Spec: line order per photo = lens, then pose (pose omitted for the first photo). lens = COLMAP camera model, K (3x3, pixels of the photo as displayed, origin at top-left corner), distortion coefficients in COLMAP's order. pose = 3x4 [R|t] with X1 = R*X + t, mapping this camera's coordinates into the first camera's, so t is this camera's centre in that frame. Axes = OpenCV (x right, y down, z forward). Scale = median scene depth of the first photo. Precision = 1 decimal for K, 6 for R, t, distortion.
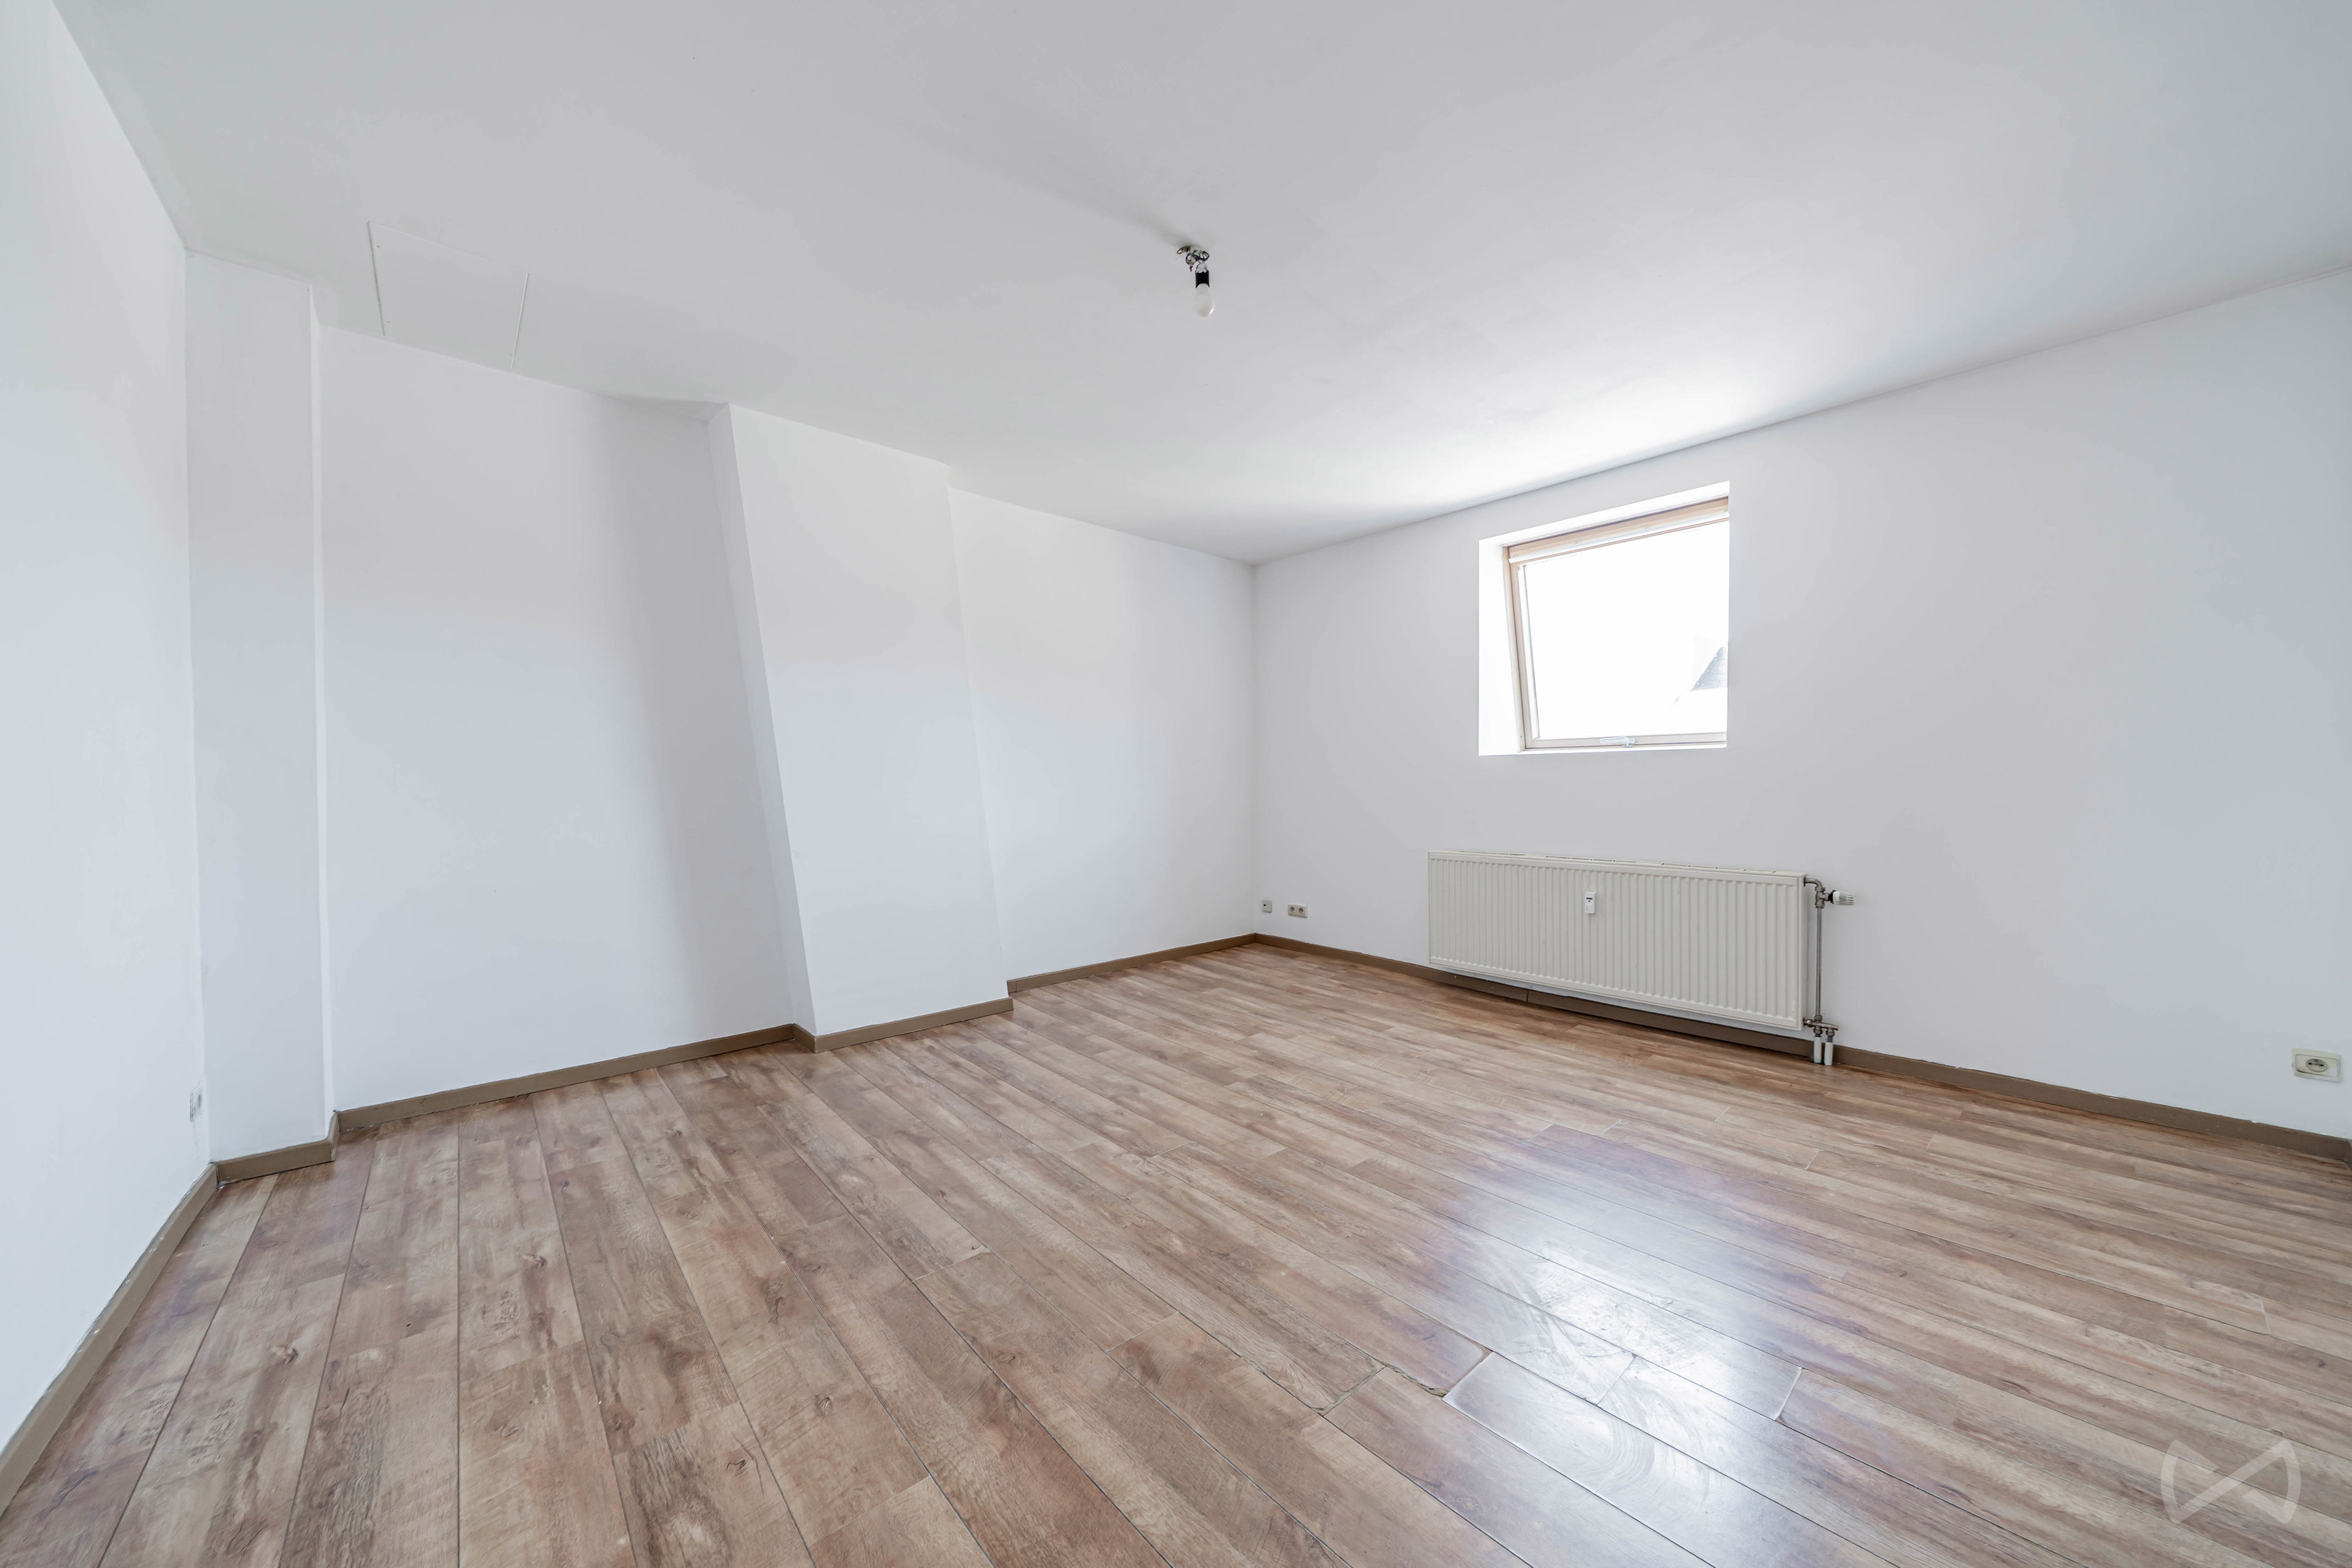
lens RADIAL K [[801.1, 0, 1164.7], [0, 801.1, 799.4], [0, 0, 1]] dist [-0.004635, -0.000123]
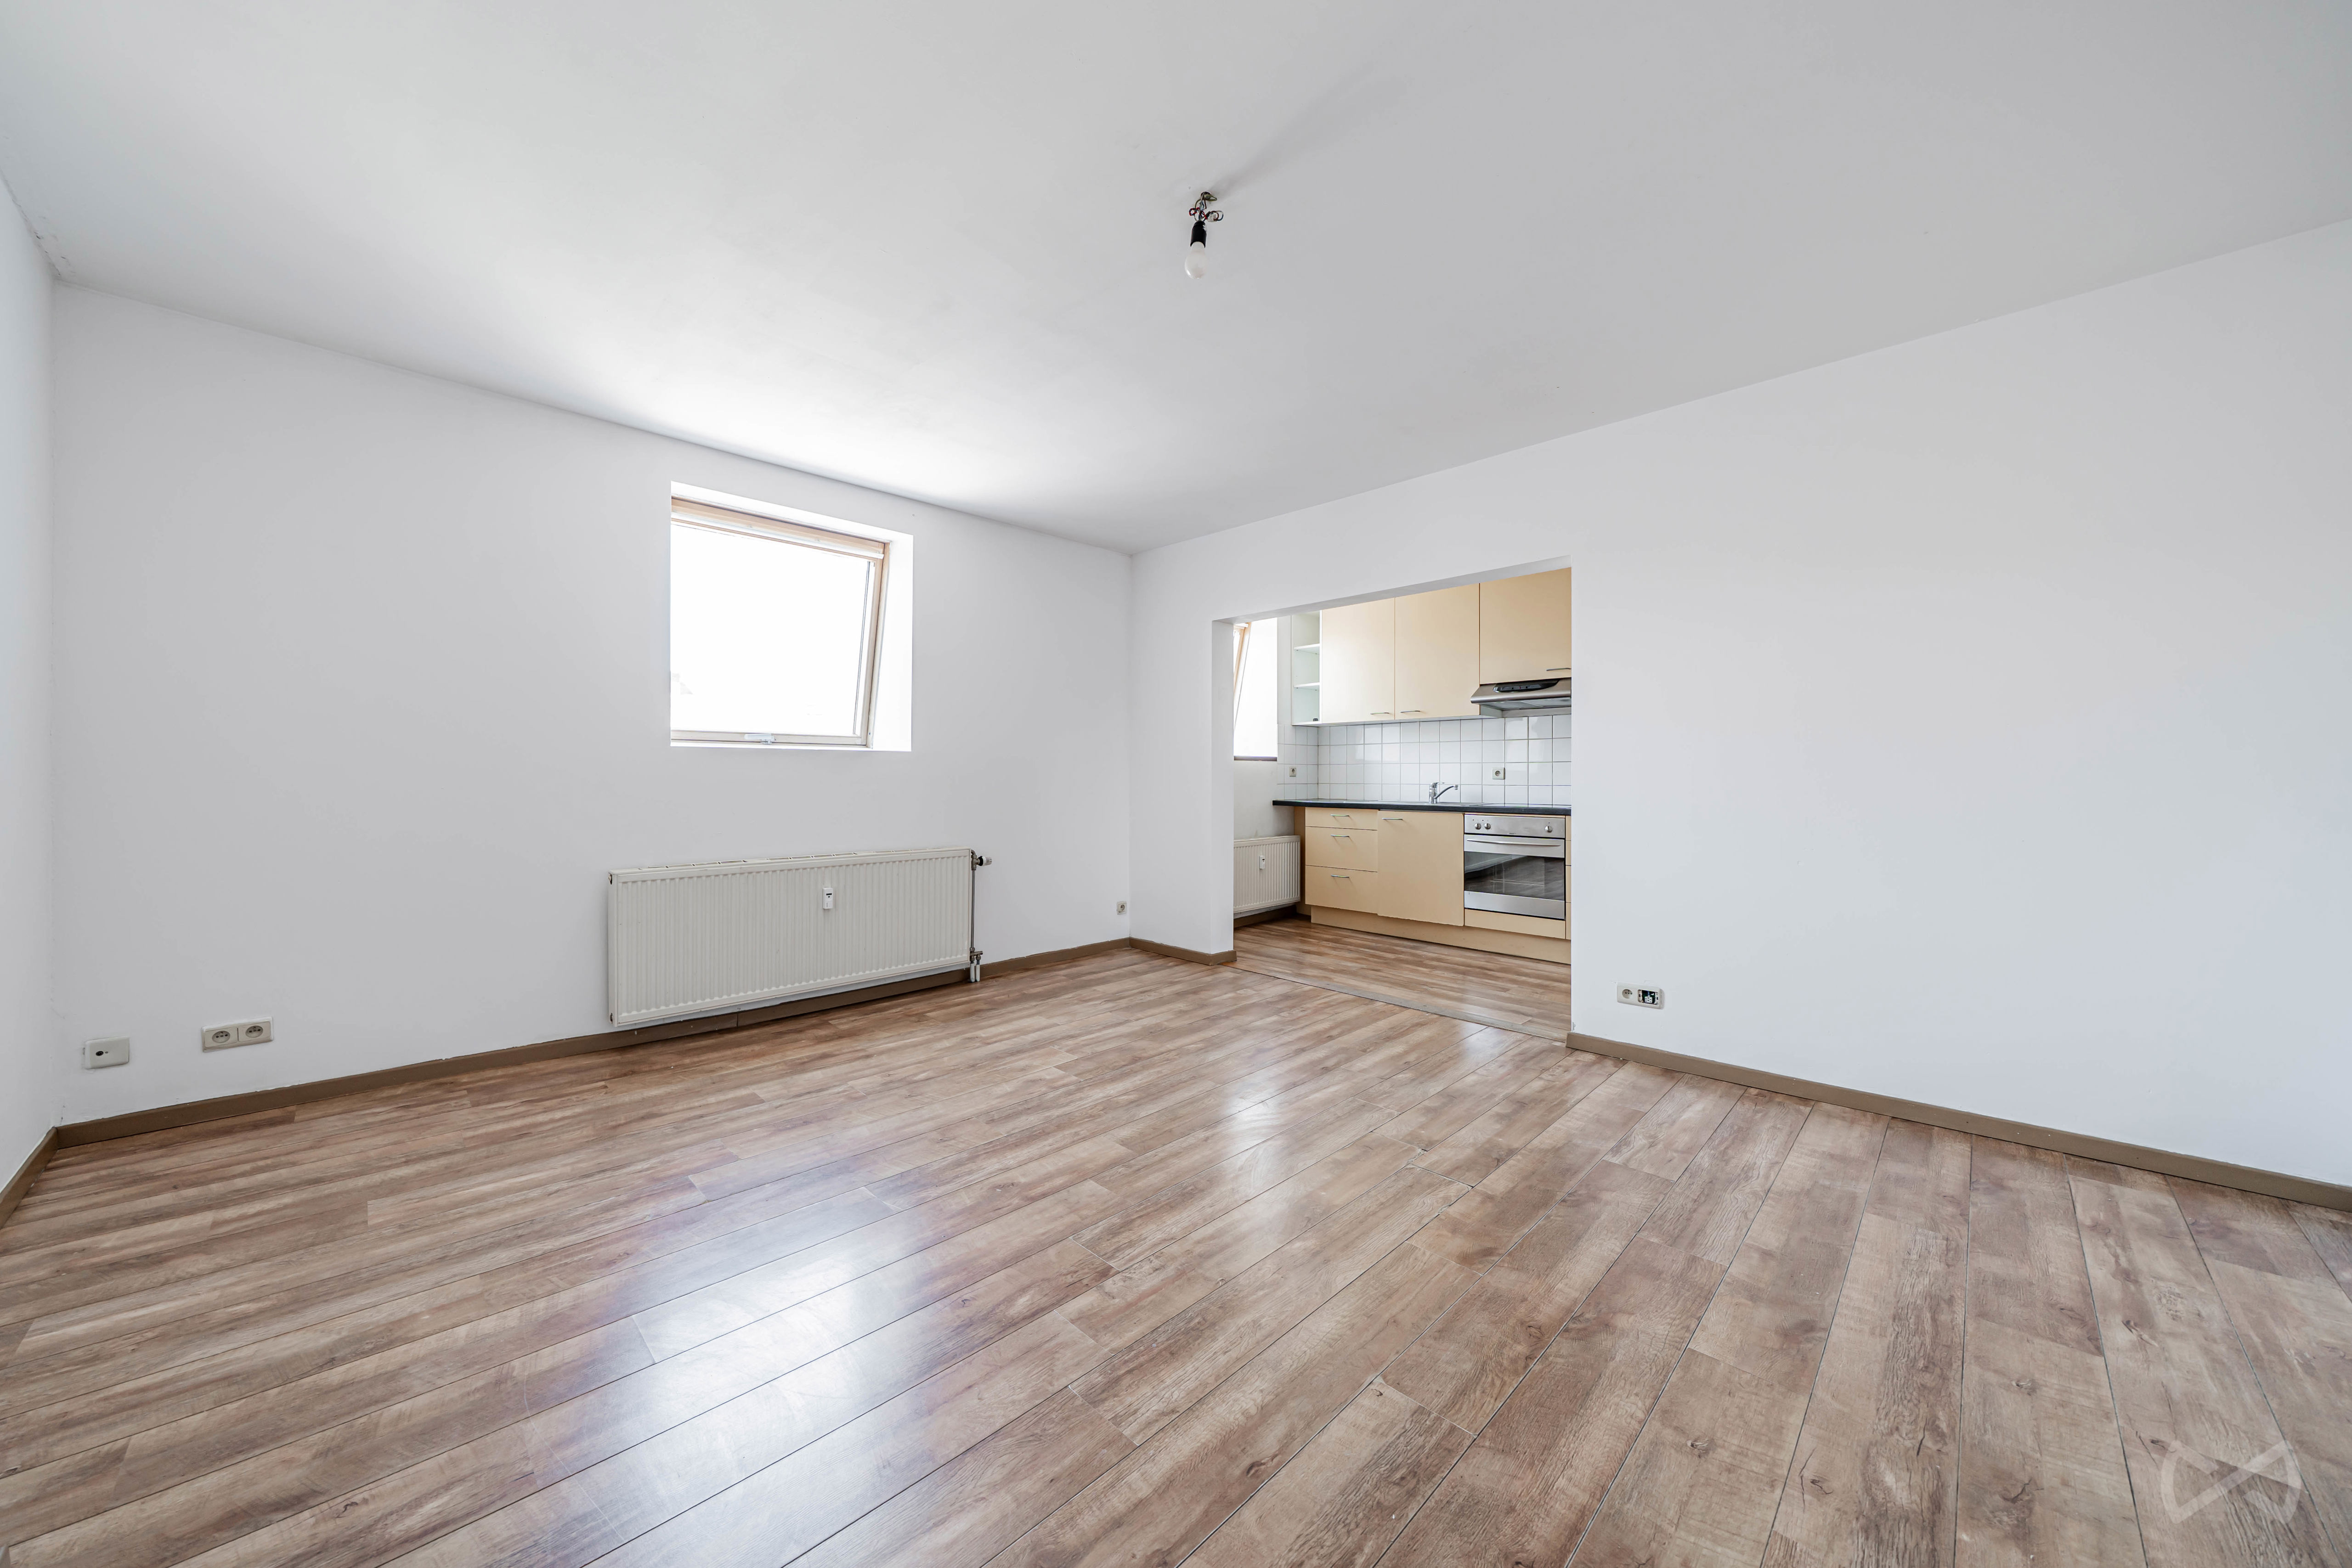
lens RADIAL K [[801.1, 0, 1161.7], [0, 801.1, 776.8], [0, 0, 1]] dist [-0.004635, -0.000123]
pose [[-0.045150, 0.004181, 0.998971, -0.696008], [0.018823, 0.999817, -0.003334, -0.018154], [-0.998803, 0.018653, -0.045220, 0.865516]]
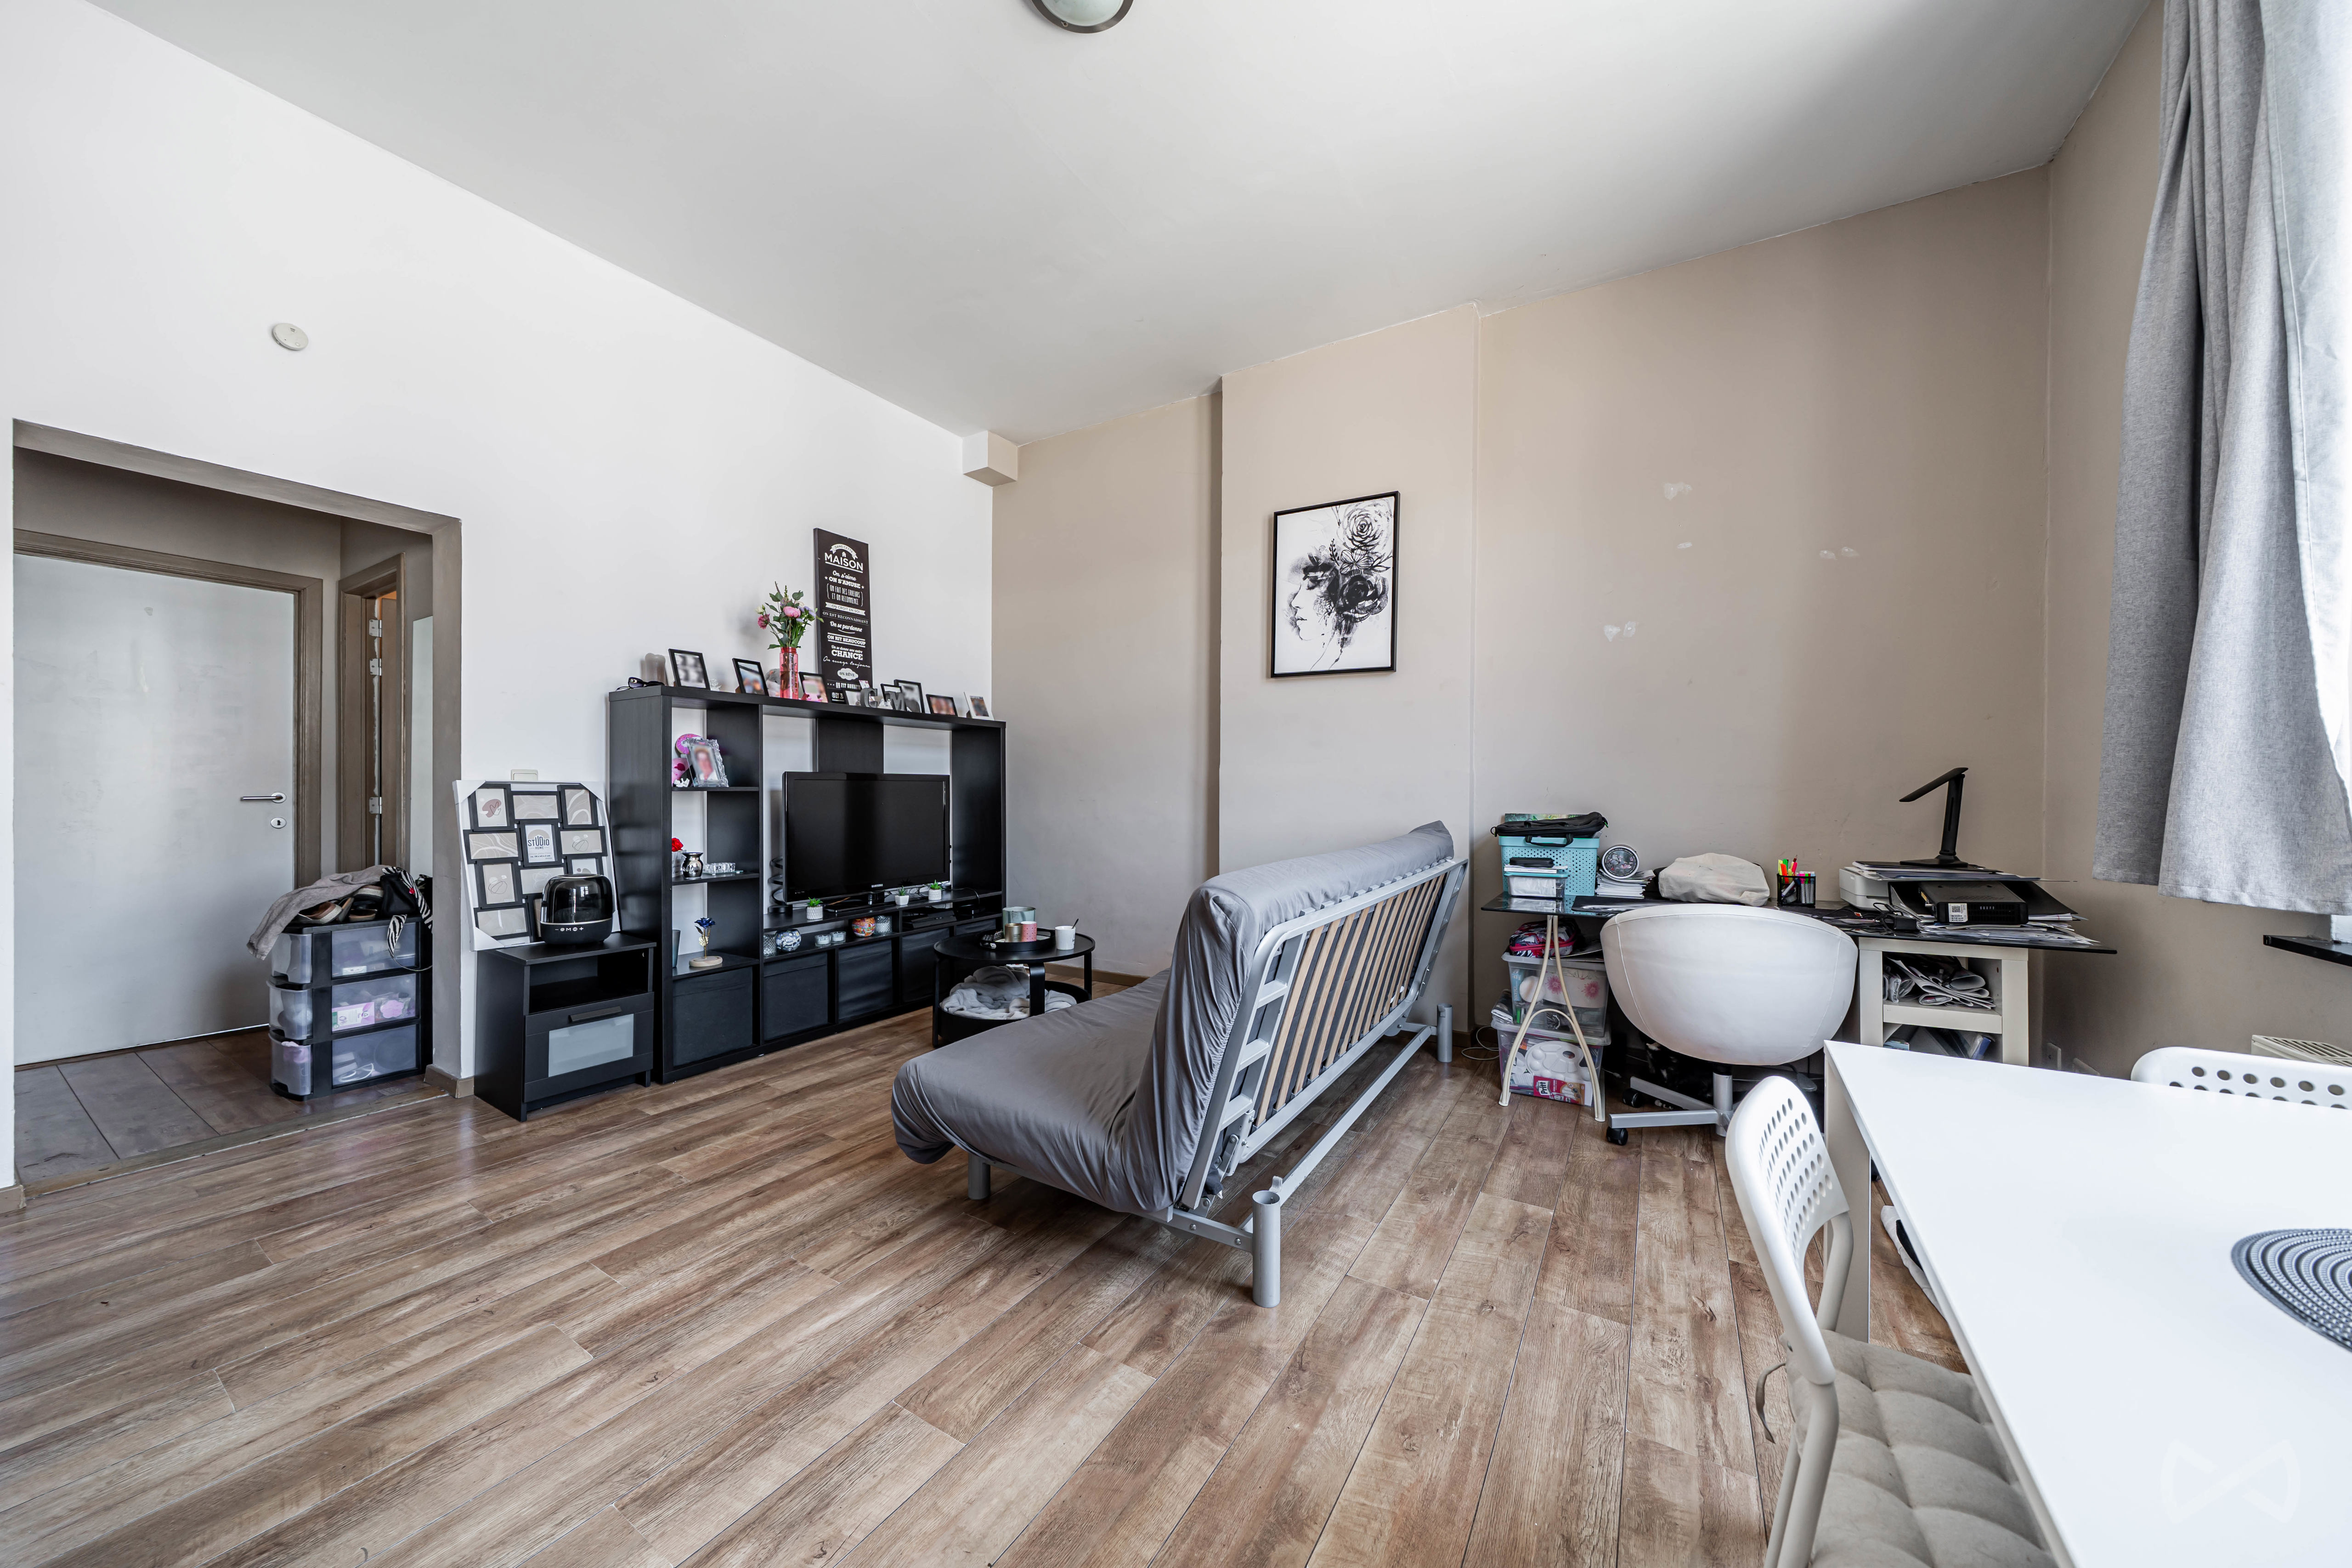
lens RADIAL K [[801.2, 0, 1178.8], [0, 801.2, 789.1], [0, 0, 1]] dist [-0.004635, -0.000123]
pose [[0.298825, 0.012766, -0.954223, -0.042753], [-0.031945, 0.999484, 0.003368, -0.001754], [0.953773, 0.029476, 0.299078, 0.055070]]
